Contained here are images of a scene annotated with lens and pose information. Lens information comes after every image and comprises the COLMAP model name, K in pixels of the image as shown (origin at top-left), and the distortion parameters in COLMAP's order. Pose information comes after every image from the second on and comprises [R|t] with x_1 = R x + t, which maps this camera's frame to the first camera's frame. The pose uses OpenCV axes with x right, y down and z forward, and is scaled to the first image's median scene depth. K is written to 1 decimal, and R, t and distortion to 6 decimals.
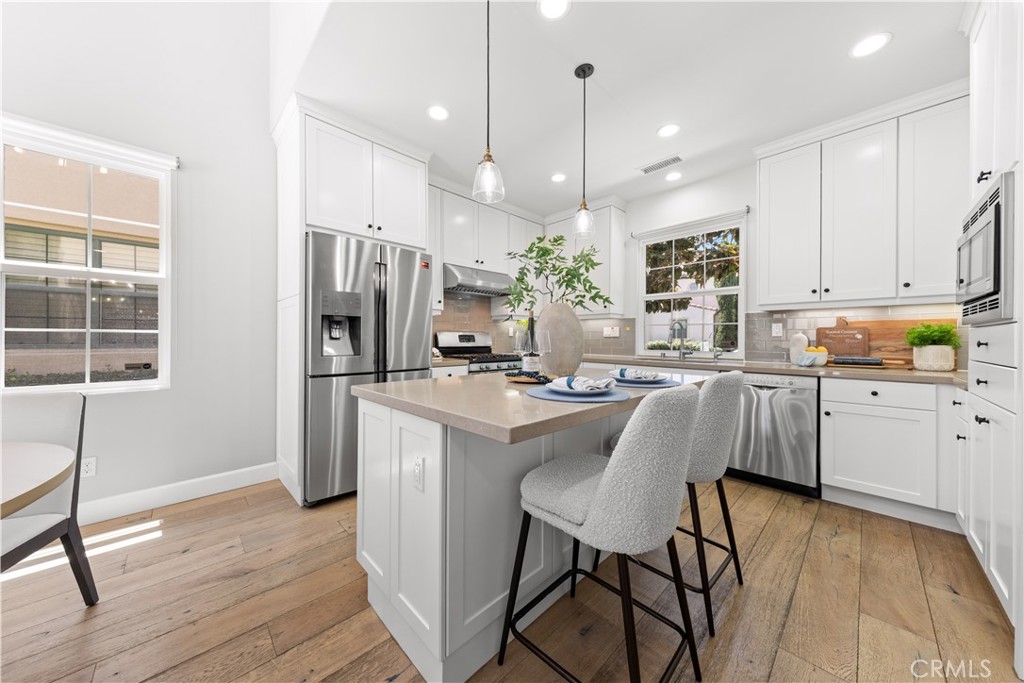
lens RADIAL K [[342.2, 0, 509.4], [0, 342.2, 338.7], [0, 0, 1]] dist [-0.000463, -0.000069]
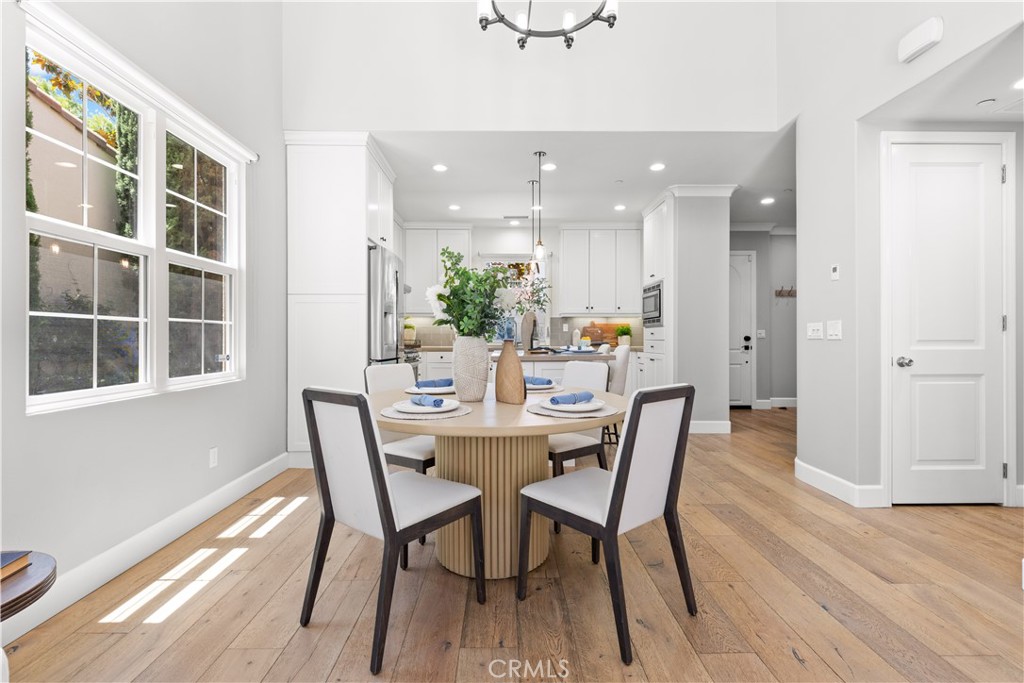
lens RADIAL K [[461.5, 0, 512.0], [0, 461.5, 341.5], [0, 0, 1]] dist [0.000134, 0.000007]
pose [[0.679167, -0.011794, 0.733889, -1.372739], [0.005377, 0.999924, 0.011093, 0.020430], [-0.733964, -0.003588, 0.679179, -0.473953]]
